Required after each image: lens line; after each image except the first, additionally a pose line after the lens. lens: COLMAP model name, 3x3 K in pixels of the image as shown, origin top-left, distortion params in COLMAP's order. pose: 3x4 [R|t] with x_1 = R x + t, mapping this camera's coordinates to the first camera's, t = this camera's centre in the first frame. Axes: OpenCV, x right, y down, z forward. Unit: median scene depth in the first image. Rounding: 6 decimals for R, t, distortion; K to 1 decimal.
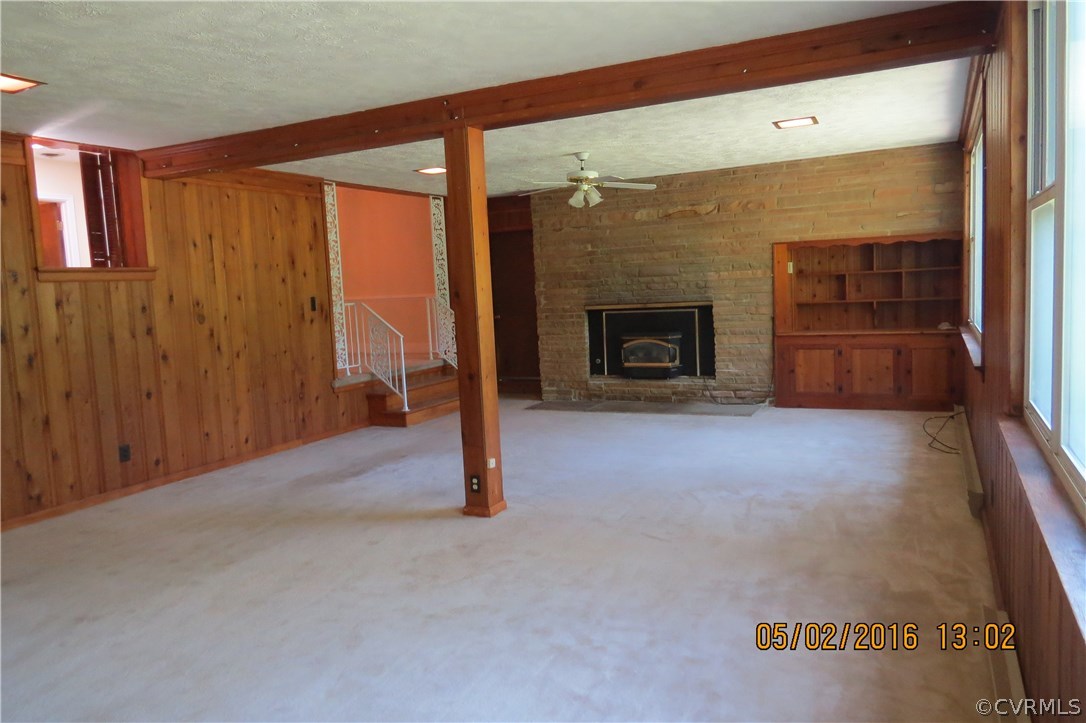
lens RADIAL K [[772.2, 0, 543.0], [0, 772.2, 361.5], [0, 0, 1]] dist [-0.003721, -0.002110]
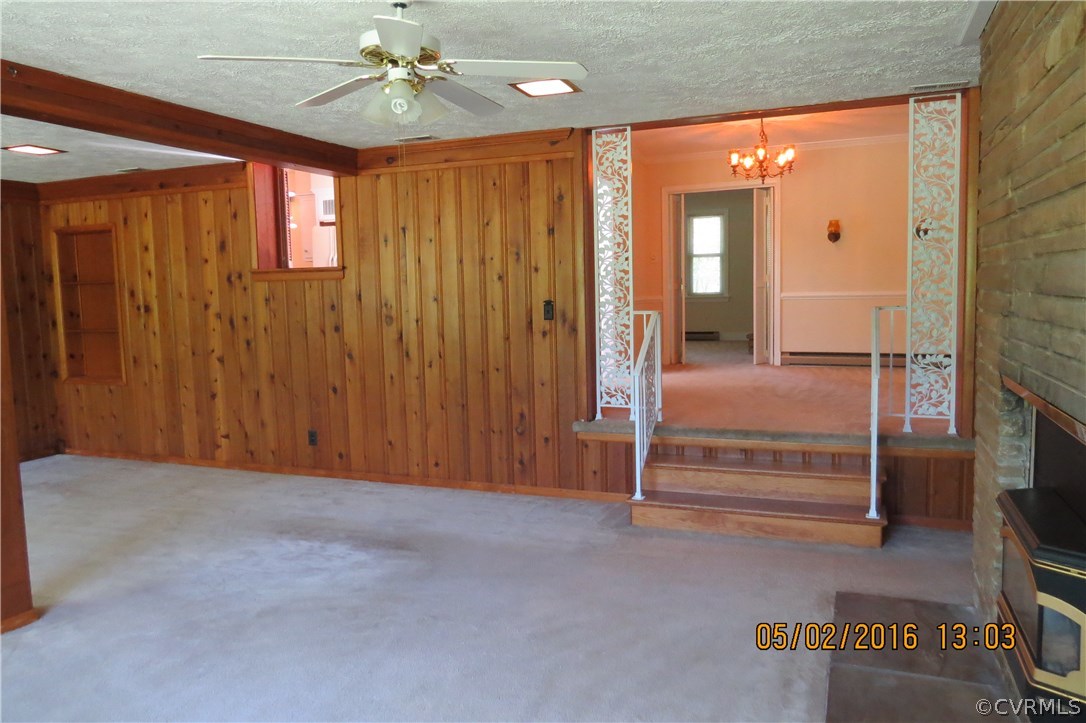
lens RADIAL K [[772.2, 0, 543.0], [0, 772.2, 361.5], [0, 0, 1]] dist [-0.003721, -0.002110]
pose [[0.076074, 0.136826, -0.987670, 0.494067], [-0.081323, 0.988092, 0.130621, -0.141789], [0.993780, 0.070383, 0.086295, 1.098653]]
